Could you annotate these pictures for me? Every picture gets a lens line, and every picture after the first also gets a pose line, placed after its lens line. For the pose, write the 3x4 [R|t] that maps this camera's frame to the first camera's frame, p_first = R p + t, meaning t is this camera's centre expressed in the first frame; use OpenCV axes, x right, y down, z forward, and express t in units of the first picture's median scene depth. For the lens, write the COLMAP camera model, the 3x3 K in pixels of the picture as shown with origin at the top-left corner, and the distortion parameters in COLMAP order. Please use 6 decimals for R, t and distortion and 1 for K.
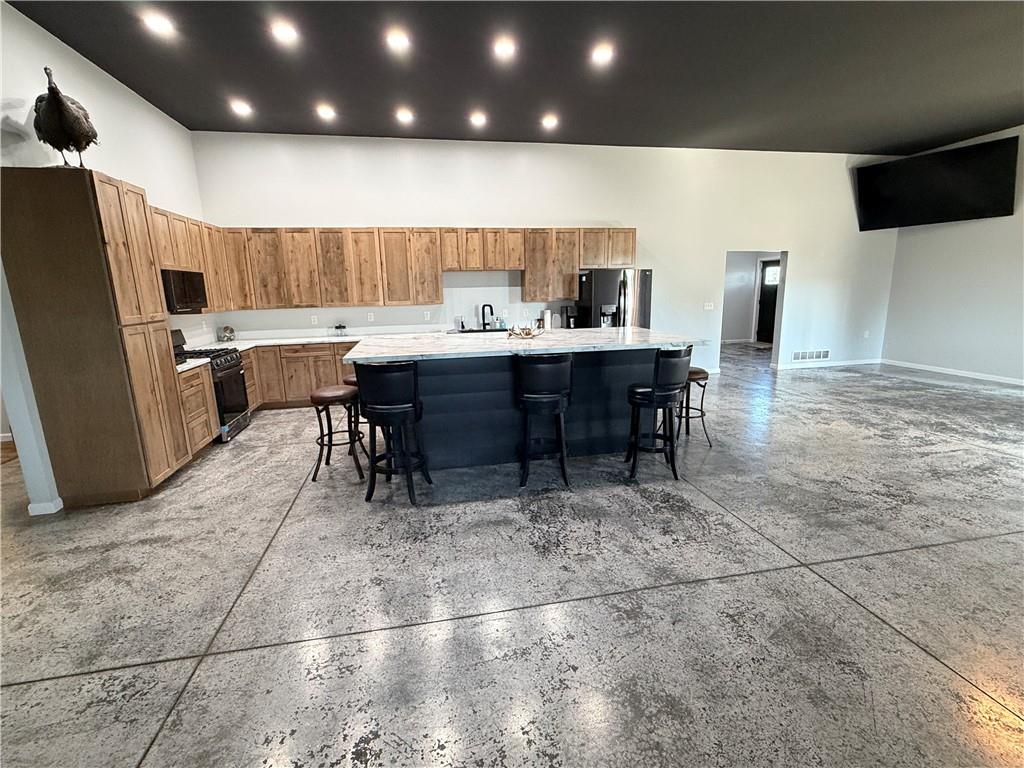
lens RADIAL K [[472.7, 0, 513.6], [0, 472.7, 388.0], [0, 0, 1]] dist [0.001859, -0.002247]
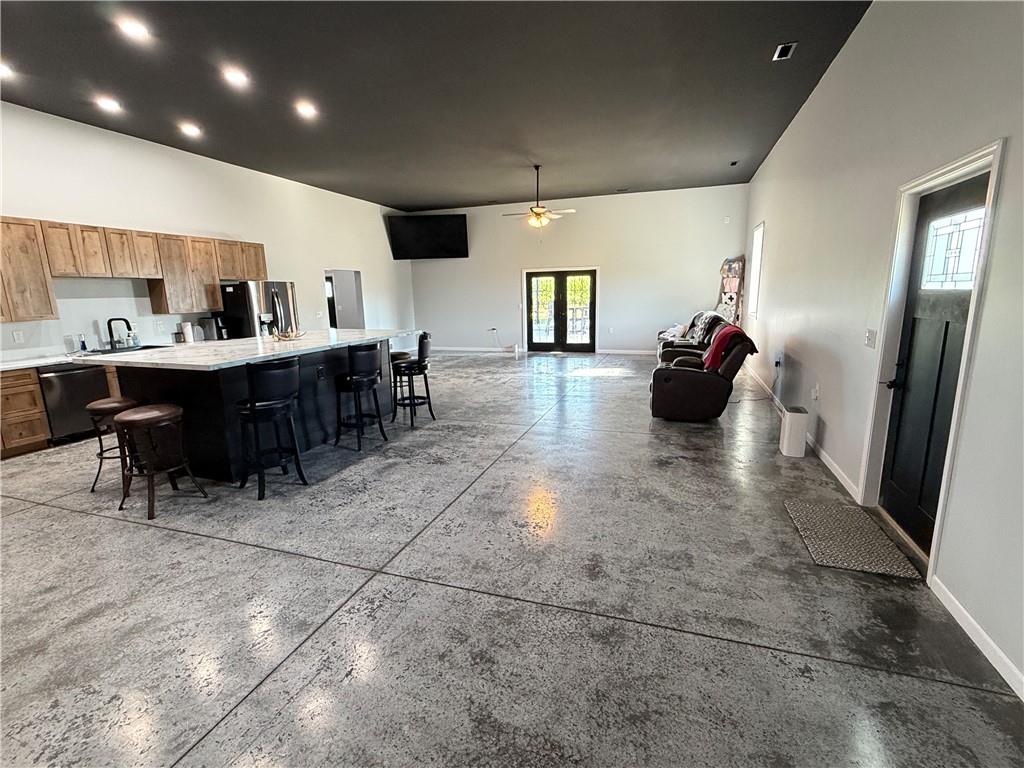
lens RADIAL K [[472.7, 0, 512.4], [0, 472.7, 389.0], [0, 0, 1]] dist [0.001859, -0.002247]
pose [[0.503130, -0.164103, 0.848487, -0.458757], [0.189173, 0.978908, 0.077153, 0.014477], [-0.843252, 0.121693, 0.523562, -0.014300]]
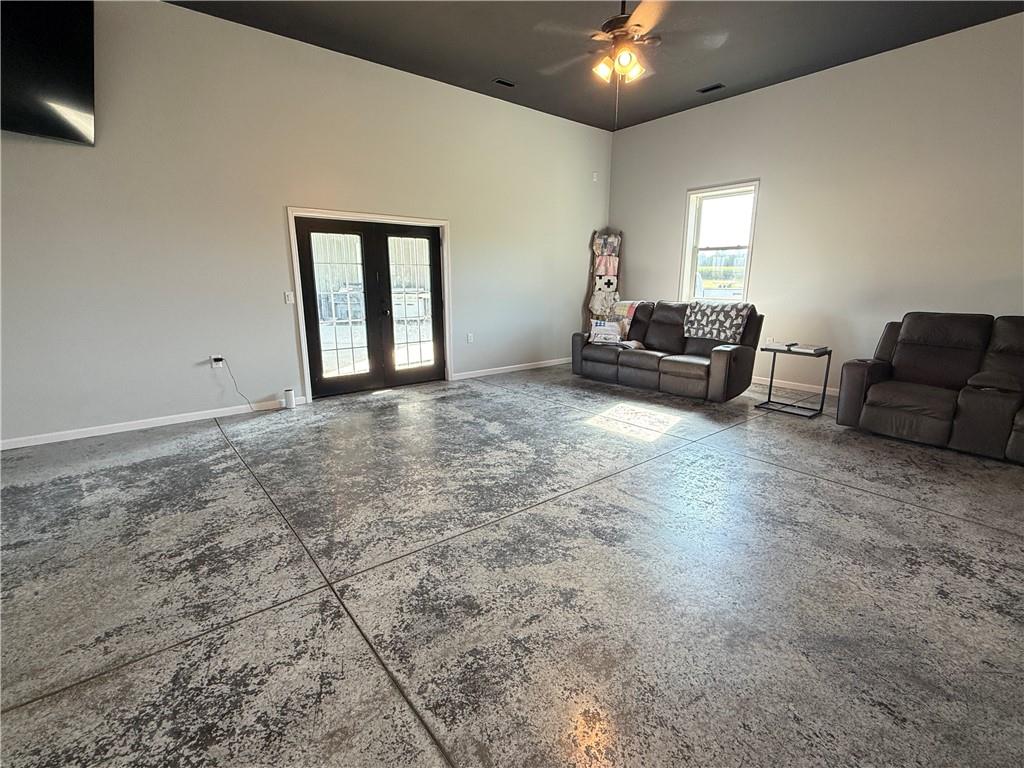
lens RADIAL K [[472.7, 0, 511.2], [0, 472.7, 387.3], [0, 0, 1]] dist [0.001859, -0.002247]
pose [[-0.462042, -0.176511, 0.869115, 0.281773], [0.197062, 0.935061, 0.294666, -0.168573], [-0.864687, 0.307418, -0.397254, 0.888611]]
